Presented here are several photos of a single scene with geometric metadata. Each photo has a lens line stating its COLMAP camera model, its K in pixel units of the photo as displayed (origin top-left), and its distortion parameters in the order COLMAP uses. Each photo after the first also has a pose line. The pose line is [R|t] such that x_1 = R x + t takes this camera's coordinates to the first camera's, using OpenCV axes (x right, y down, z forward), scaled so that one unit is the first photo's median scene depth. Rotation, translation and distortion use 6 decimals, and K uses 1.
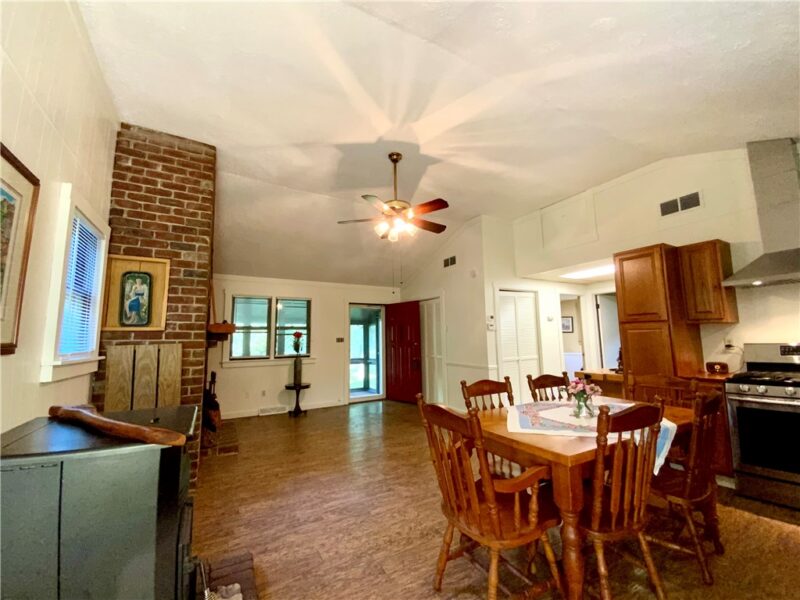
lens RADIAL K [[329.9, 0, 399.8], [0, 329.9, 302.7], [0, 0, 1]] dist [0.035544, -0.003054]
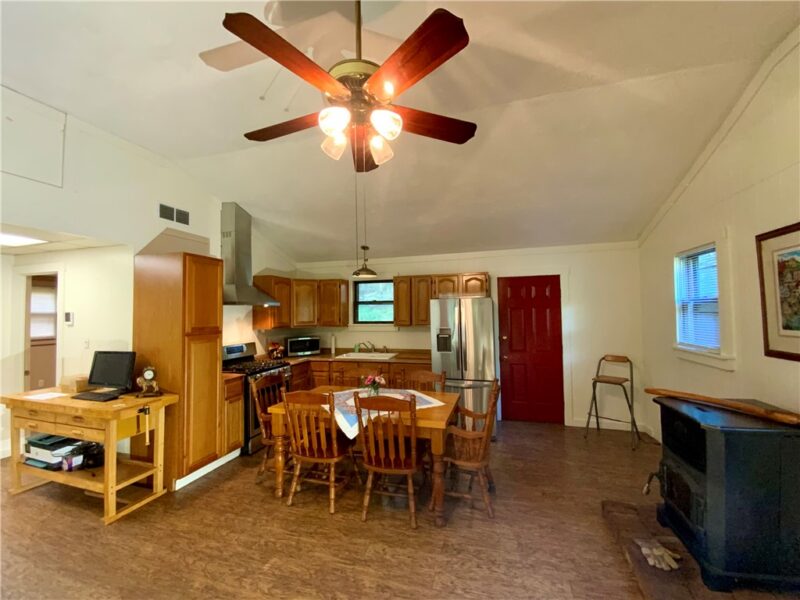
lens RADIAL K [[329.9, 0, 395.9], [0, 329.9, 299.7], [0, 0, 1]] dist [0.035544, -0.003054]
pose [[-0.685547, 0.047804, 0.726457, -0.621805], [-0.066996, 0.989465, -0.128335, 0.082408], [-0.724939, -0.136650, -0.675123, 2.077443]]
